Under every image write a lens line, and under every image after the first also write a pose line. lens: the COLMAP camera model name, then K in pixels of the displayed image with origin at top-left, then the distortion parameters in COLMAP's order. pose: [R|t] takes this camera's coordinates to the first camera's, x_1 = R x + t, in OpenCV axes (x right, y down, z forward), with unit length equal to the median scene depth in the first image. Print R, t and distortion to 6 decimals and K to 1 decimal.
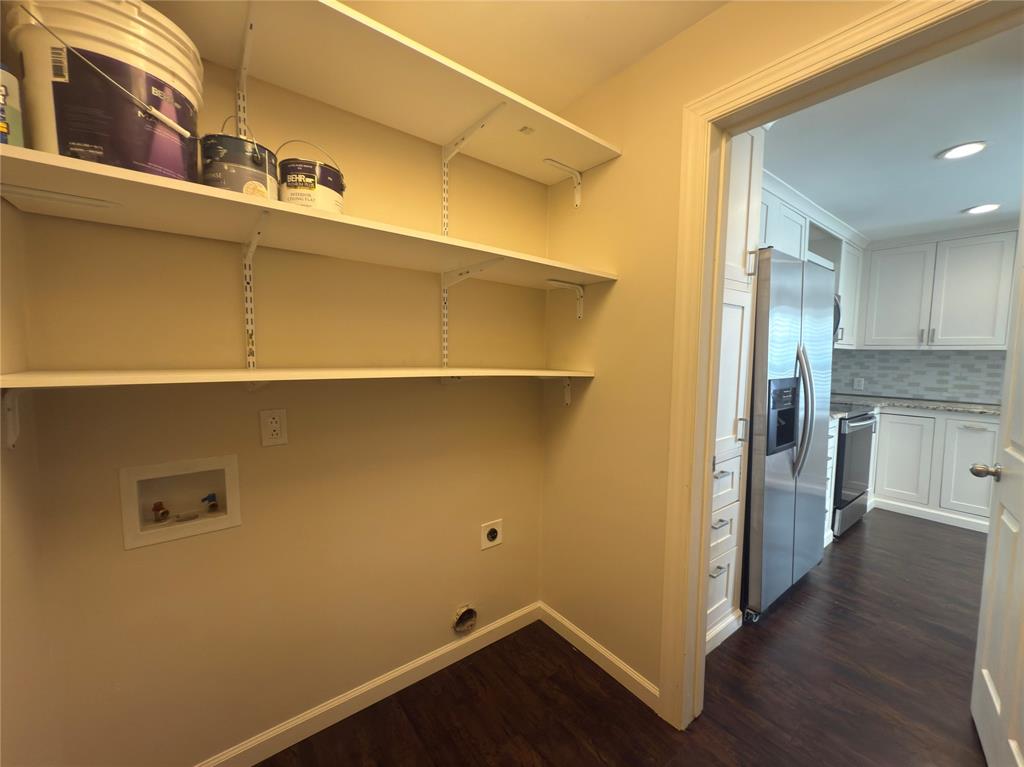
lens RADIAL K [[408.0, 0, 512.0], [0, 408.0, 383.5], [0, 0, 1]] dist [0.001988, 0.000485]
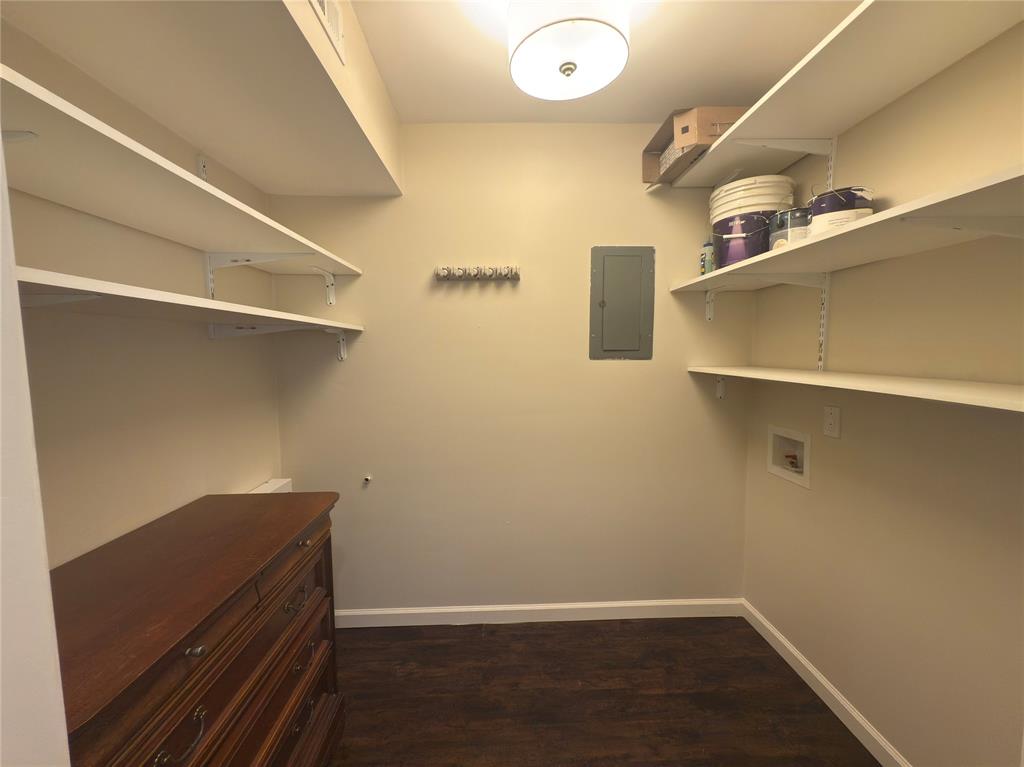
lens RADIAL K [[406.4, 0, 512.0], [0, 406.4, 383.5], [0, 0, 1]] dist [-0.000606, -0.000180]
pose [[-0.583730, 0.056378, -0.809988, 0.958347], [-0.064322, 0.991240, 0.115349, -0.083104], [0.809396, 0.119433, -0.574991, 0.969180]]
